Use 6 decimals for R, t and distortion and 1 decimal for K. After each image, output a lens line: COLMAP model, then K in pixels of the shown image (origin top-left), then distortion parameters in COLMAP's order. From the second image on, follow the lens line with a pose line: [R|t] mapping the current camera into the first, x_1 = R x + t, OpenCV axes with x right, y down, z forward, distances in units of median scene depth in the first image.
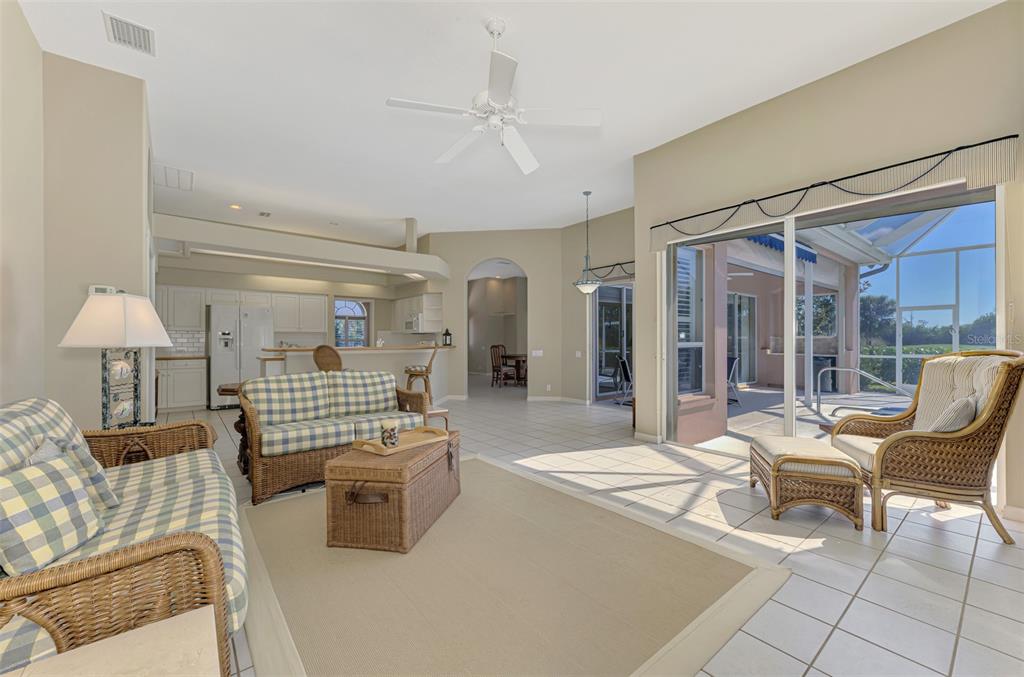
lens RADIAL K [[406.3, 0, 516.4], [0, 406.3, 332.7], [0, 0, 1]] dist [-0.003627, -0.000201]
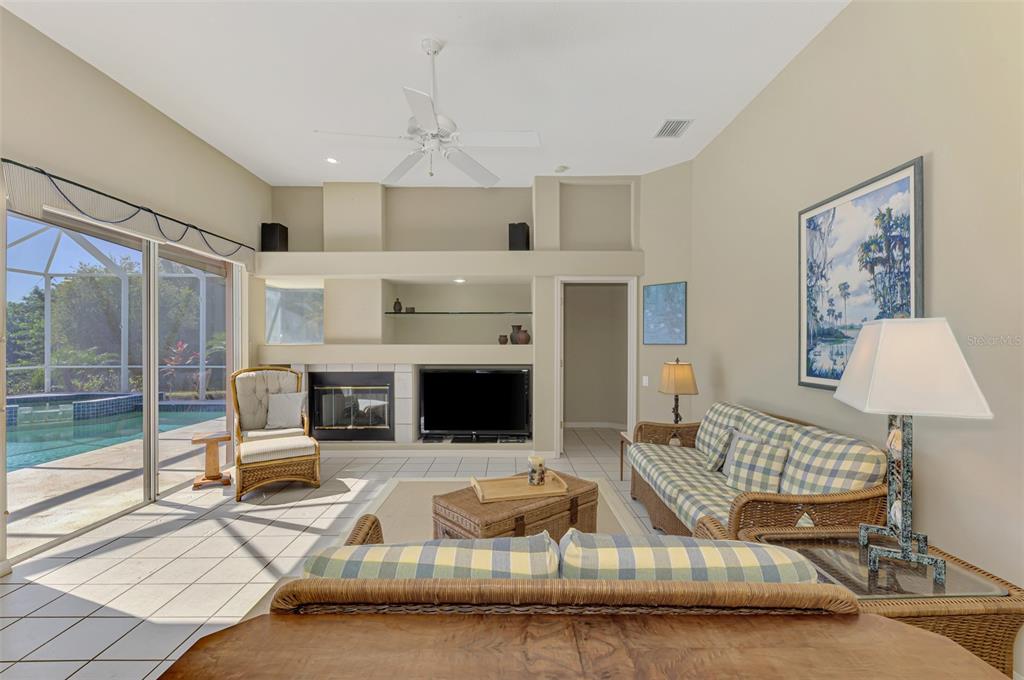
lens RADIAL K [[448.1, 0, 511.7], [0, 448.1, 346.1], [0, 0, 1]] dist [0.001351, -0.003533]
pose [[-0.781239, -0.001894, 0.624229, -0.367983], [-0.011165, 0.999878, -0.010940, -0.013892], [-0.624132, -0.015516, -0.781165, 0.746194]]
